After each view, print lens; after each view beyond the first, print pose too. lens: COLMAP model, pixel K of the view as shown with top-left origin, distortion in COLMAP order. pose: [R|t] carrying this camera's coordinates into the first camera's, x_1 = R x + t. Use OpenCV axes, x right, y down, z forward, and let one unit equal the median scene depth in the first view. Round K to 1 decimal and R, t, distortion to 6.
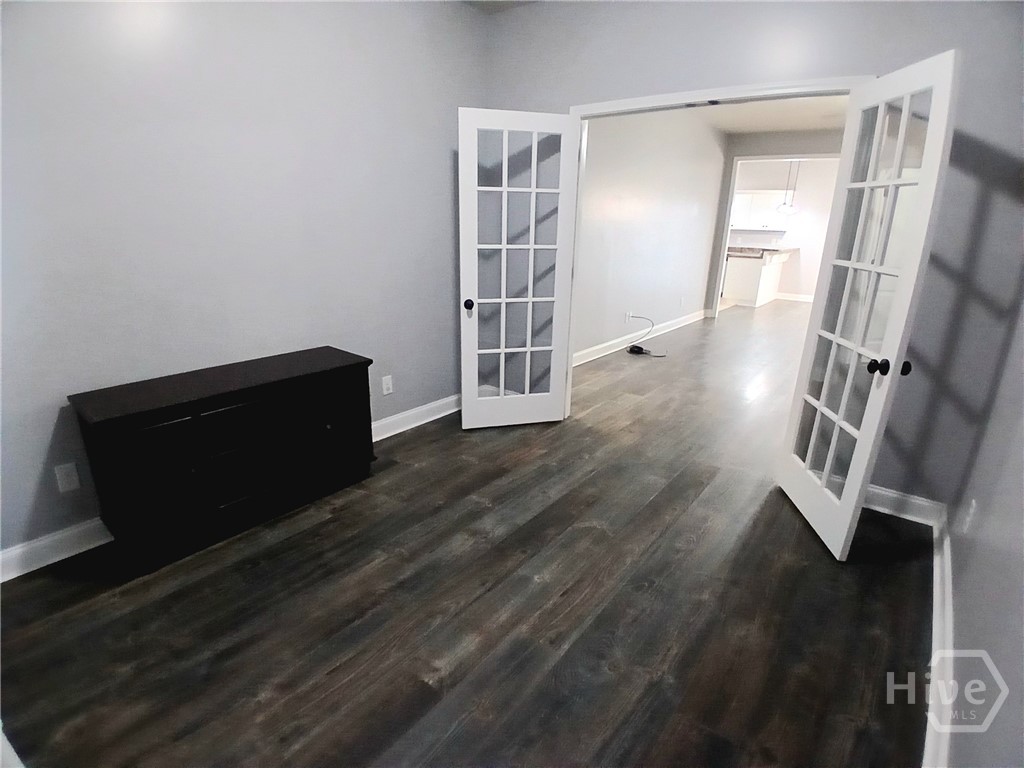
lens RADIAL K [[513.7, 0, 509.4], [0, 513.7, 383.5], [0, 0, 1]] dist [-0.030847, -0.002387]
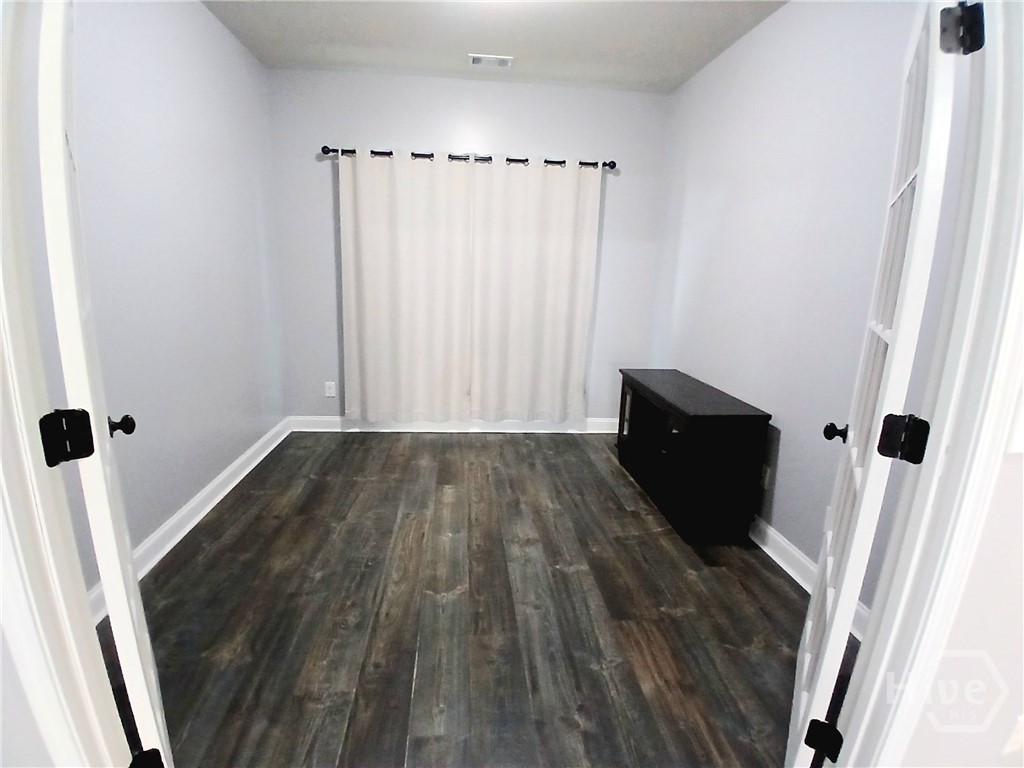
lens RADIAL K [[513.7, 0, 511.5], [0, 513.7, 388.0], [0, 0, 1]] dist [-0.030847, -0.002387]
pose [[-0.724550, 0.109644, -0.680445, 0.740837], [-0.251386, 0.877211, 0.409031, -0.482893], [0.641741, 0.467418, -0.608020, 1.637453]]
